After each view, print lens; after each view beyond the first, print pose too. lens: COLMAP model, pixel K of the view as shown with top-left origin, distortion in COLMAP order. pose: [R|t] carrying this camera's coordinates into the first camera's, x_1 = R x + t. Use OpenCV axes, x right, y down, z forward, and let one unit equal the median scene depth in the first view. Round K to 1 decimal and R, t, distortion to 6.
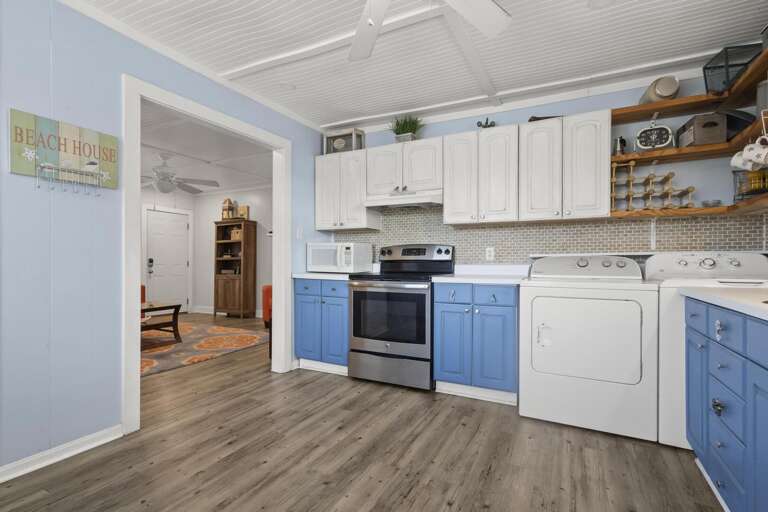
lens RADIAL K [[358.4, 0, 383.4], [0, 358.4, 261.6], [0, 0, 1]] dist [0.009199, 0.000515]
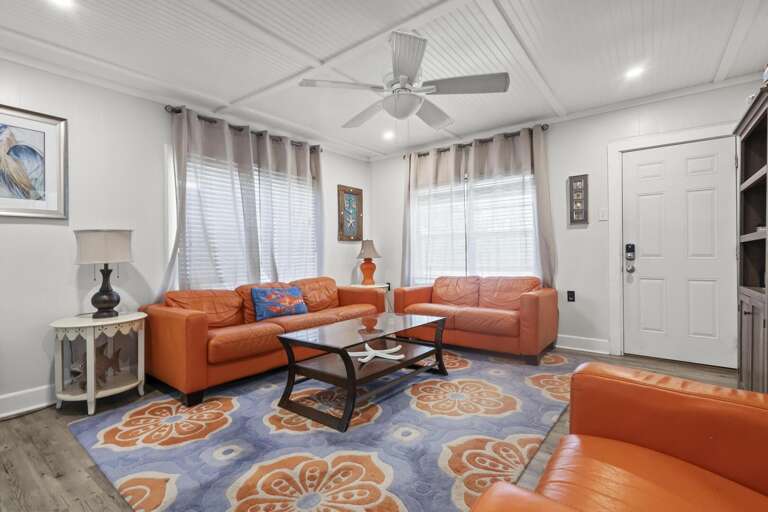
lens RADIAL K [[358.4, 0, 379.9], [0, 358.4, 253.2], [0, 0, 1]] dist [0.009199, 0.000515]
pose [[-0.173300, -0.003043, -0.984864, -0.094228], [0.016072, 0.999853, -0.005917, 0.002370], [0.984738, -0.016854, -0.173226, 0.849281]]
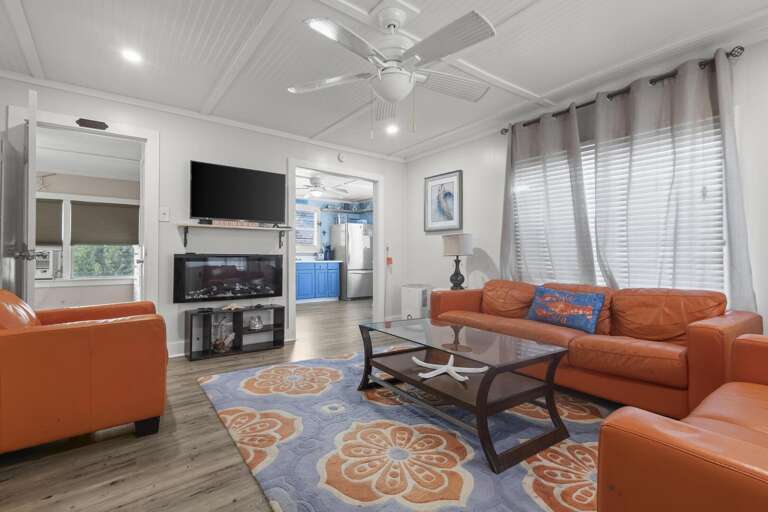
lens RADIAL K [[358.4, 0, 375.9], [0, 358.4, 249.5], [0, 0, 1]] dist [0.009199, 0.000515]
pose [[-0.896837, 0.003682, 0.442346, -0.633918], [-0.004195, 0.999850, -0.016827, 0.006349], [-0.442341, -0.016946, -0.896687, 1.135378]]
